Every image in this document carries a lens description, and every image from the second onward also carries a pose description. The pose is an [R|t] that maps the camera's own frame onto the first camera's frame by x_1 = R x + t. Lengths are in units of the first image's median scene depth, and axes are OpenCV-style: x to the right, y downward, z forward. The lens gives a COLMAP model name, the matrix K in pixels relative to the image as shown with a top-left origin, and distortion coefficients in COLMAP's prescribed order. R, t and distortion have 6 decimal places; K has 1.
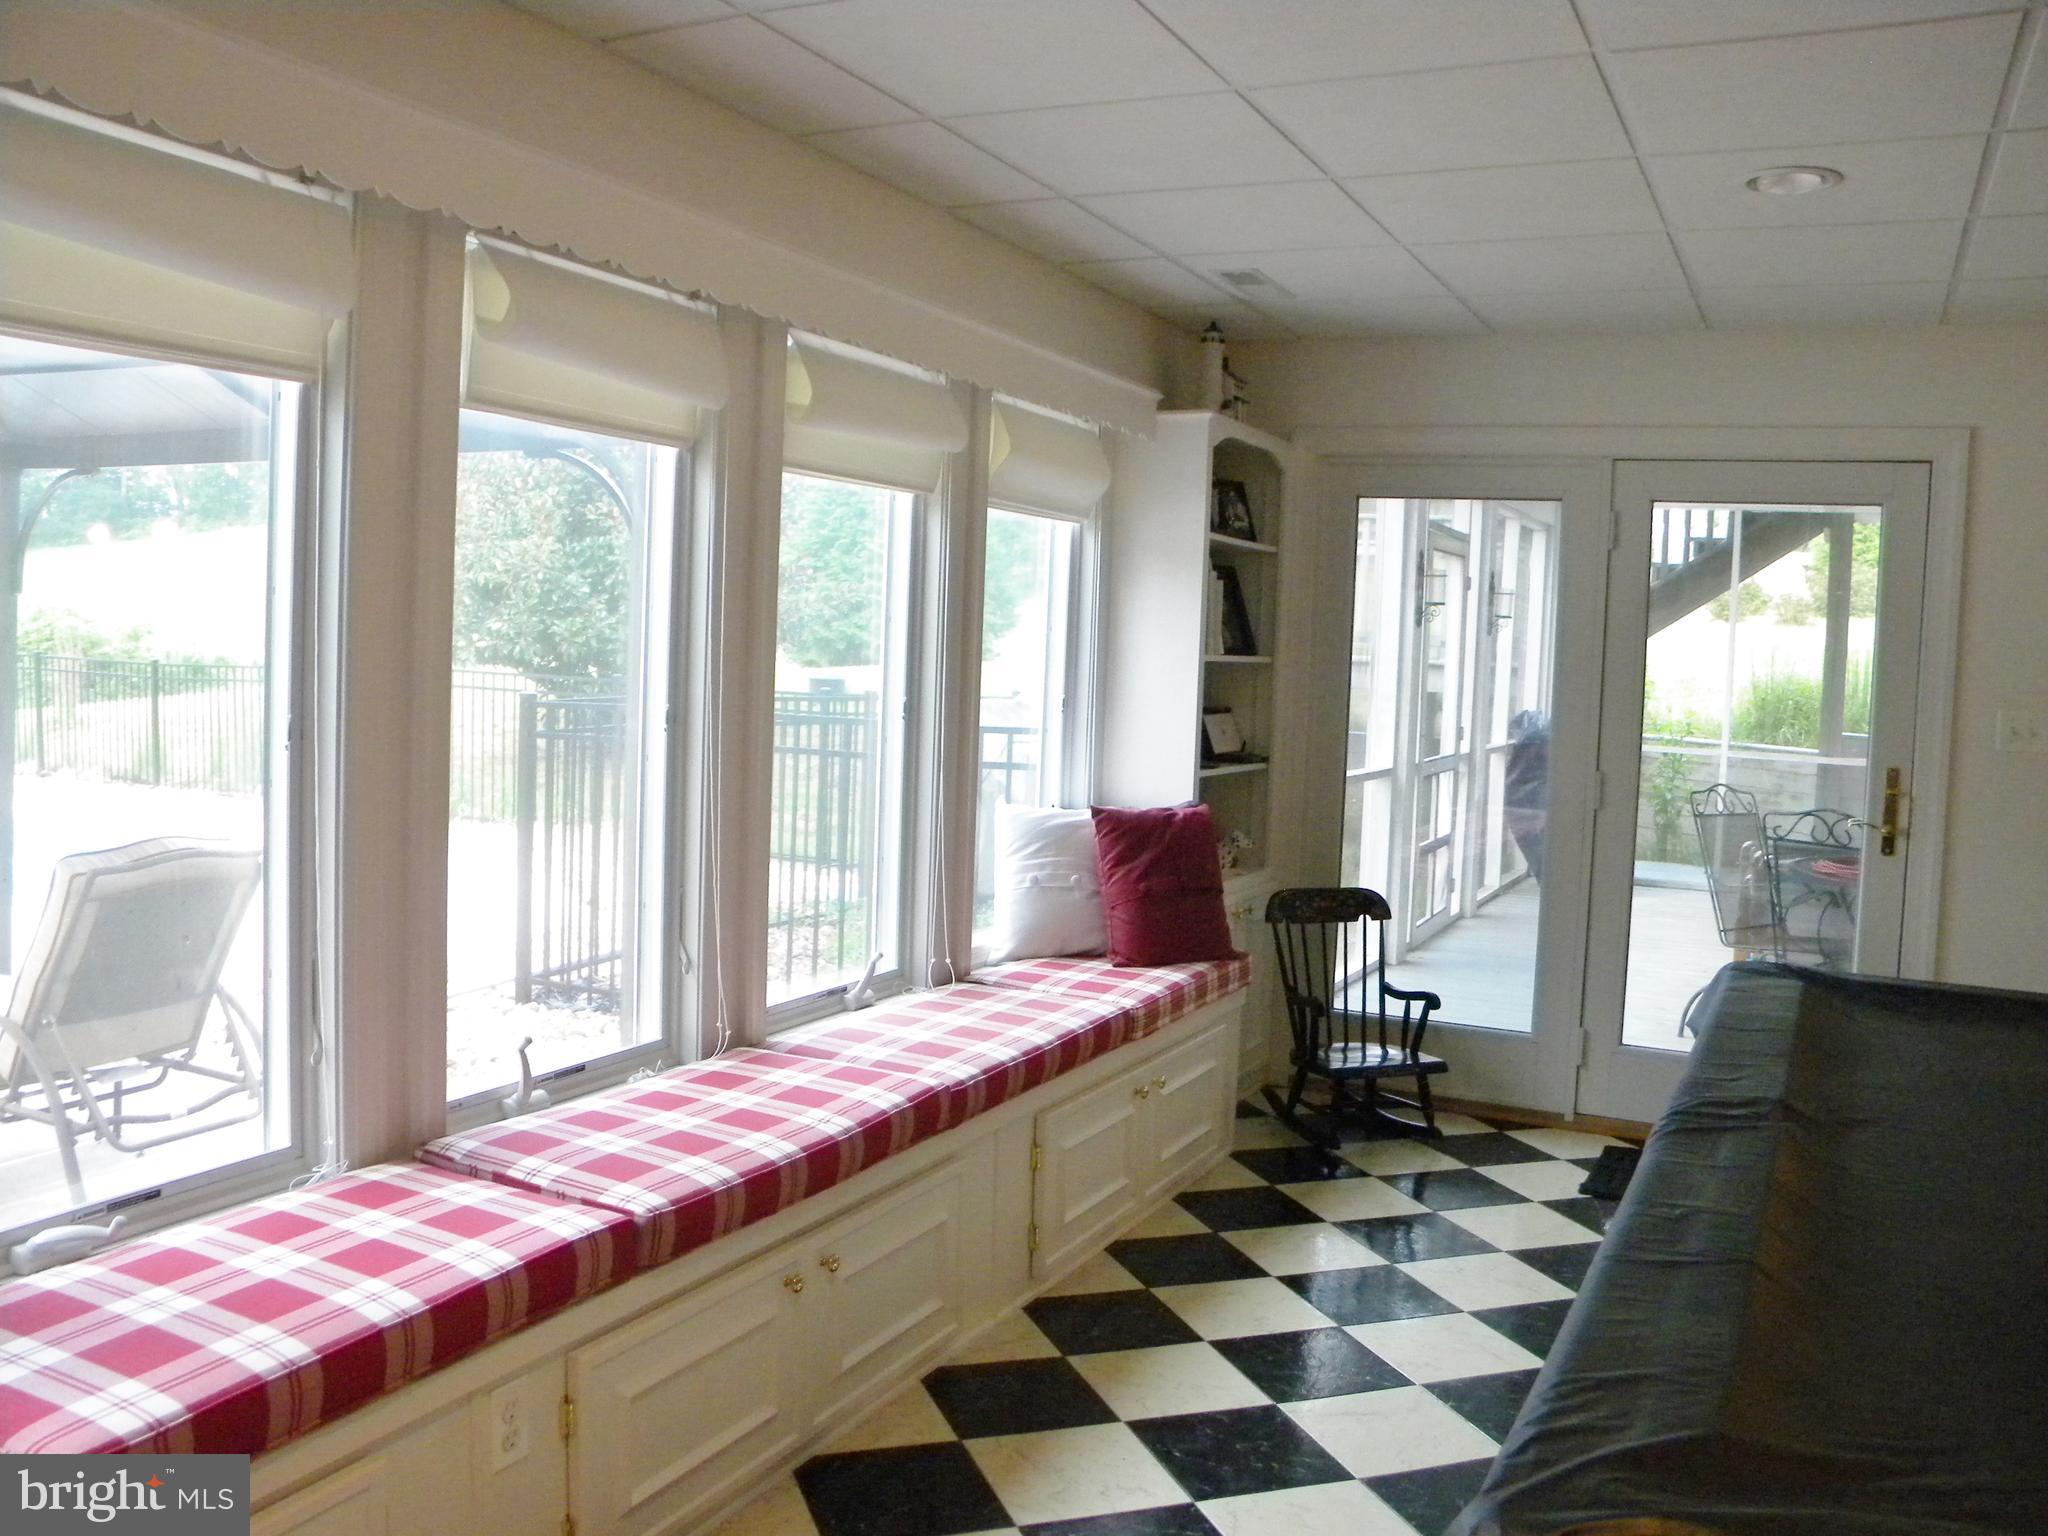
lens RADIAL K [[1787.2, 0, 995.1], [0, 1787.2, 724.3], [0, 0, 1]] dist [-0.175711, 0.183483]
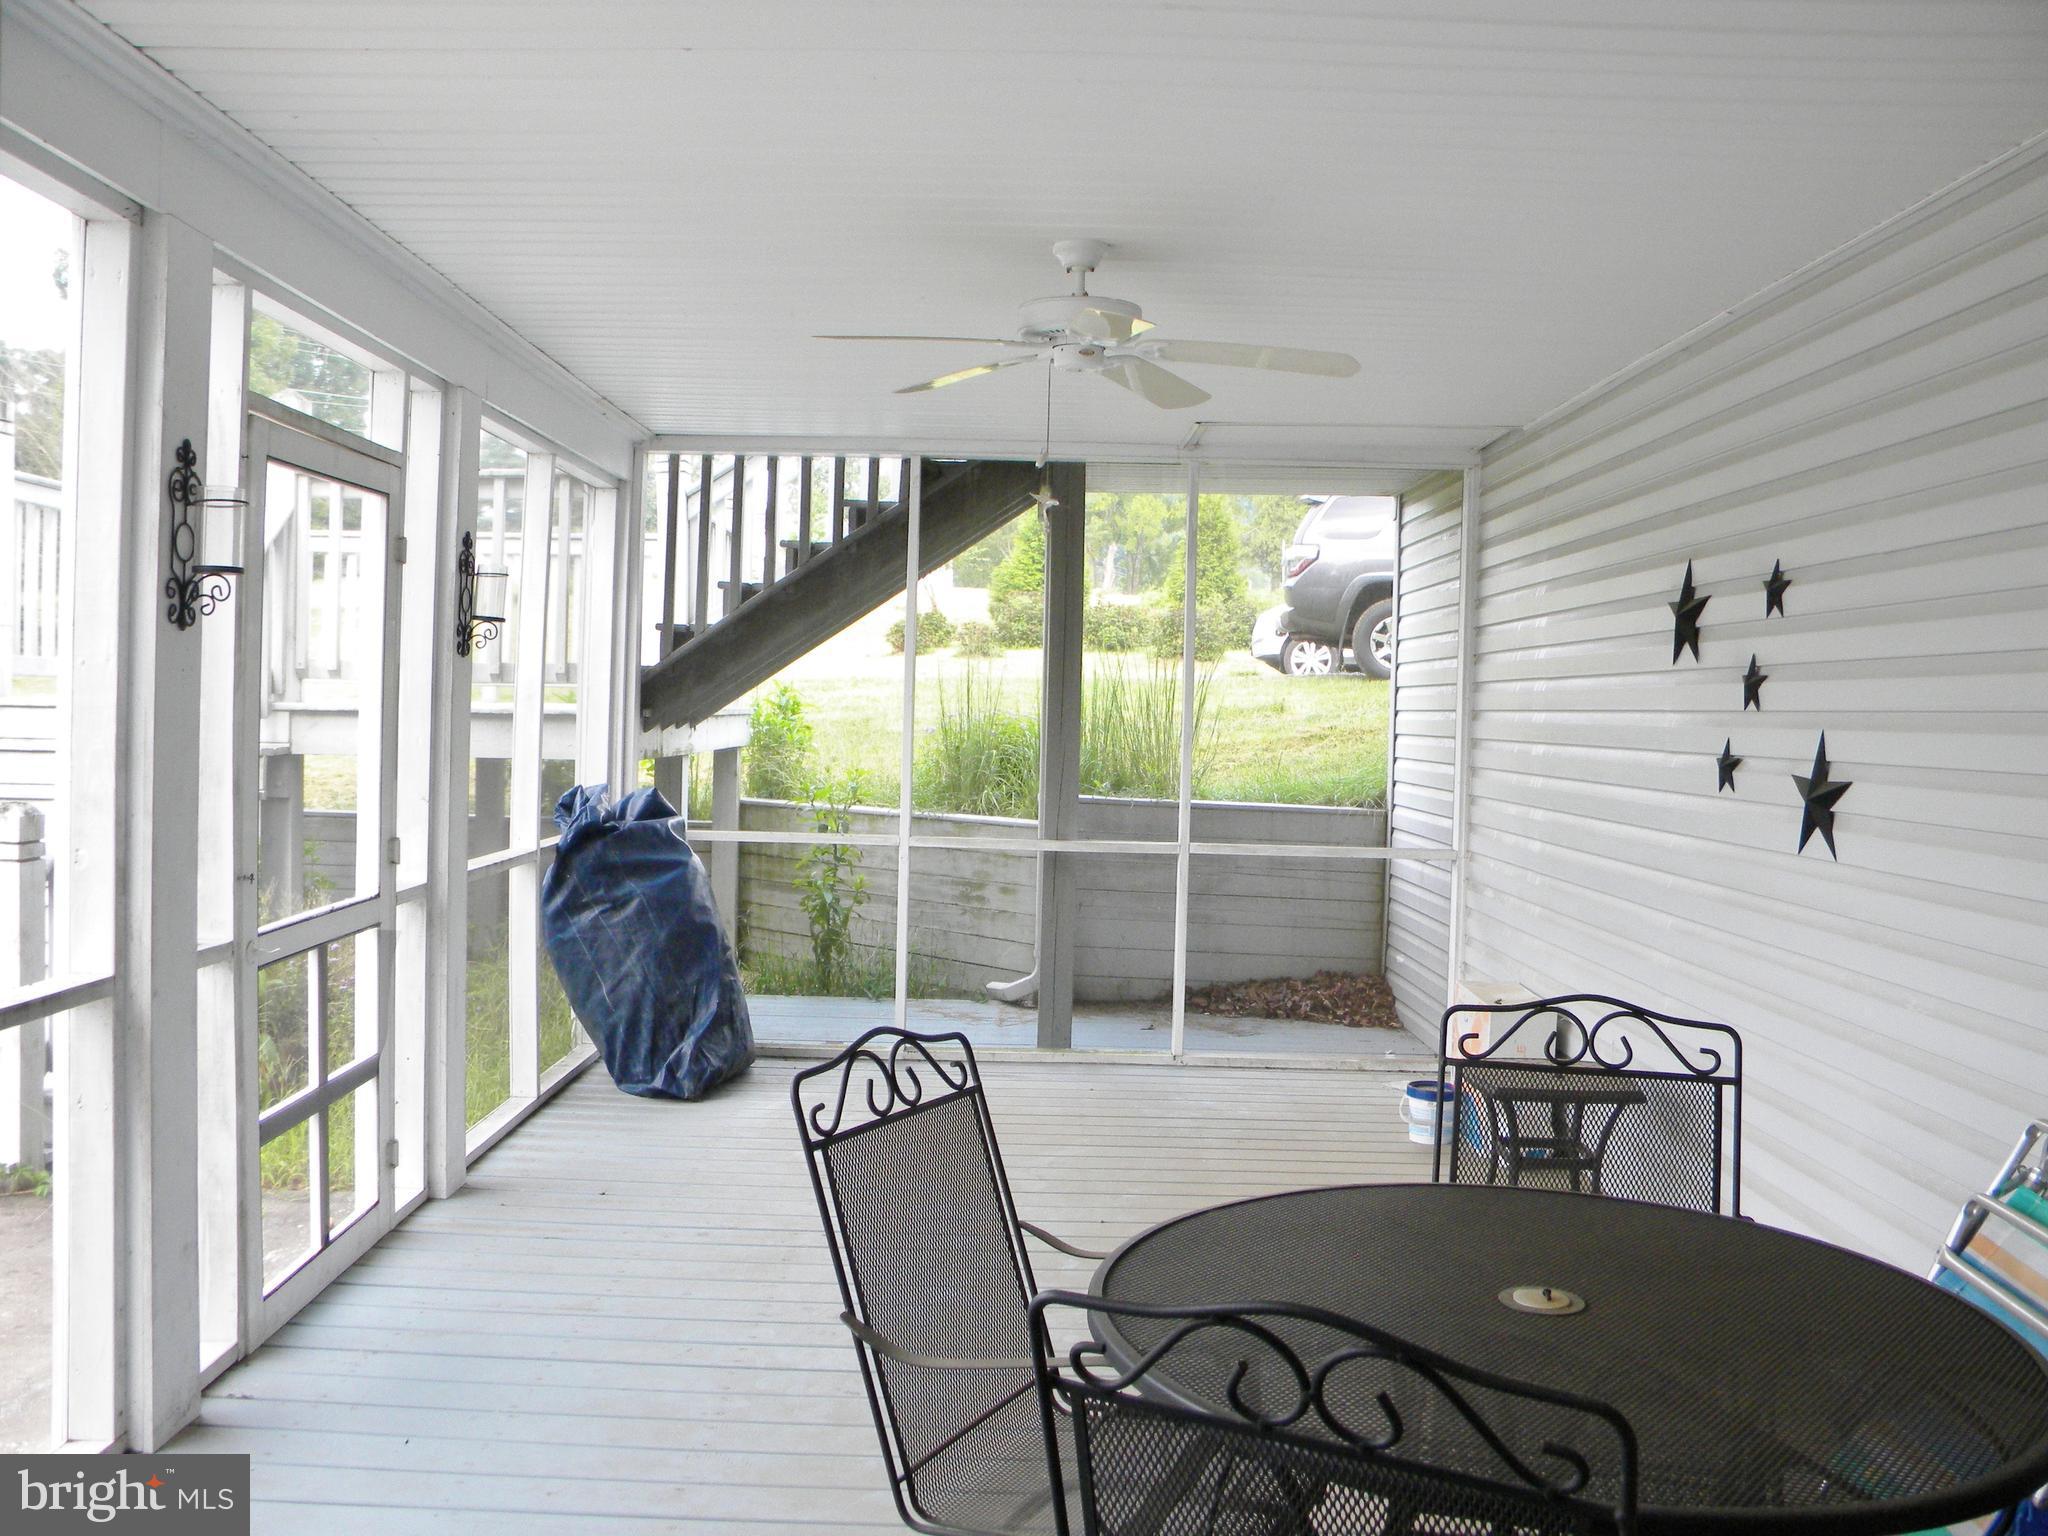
lens RADIAL K [[1787.2, 0, 995.1], [0, 1787.2, 724.3], [0, 0, 1]] dist [-0.175711, 0.183483]
pose [[0.902956, -0.024502, 0.429033, 0.352194], [0.035264, 0.999231, -0.017152, -0.027219], [-0.428283, 0.030617, 0.903126, 0.821612]]
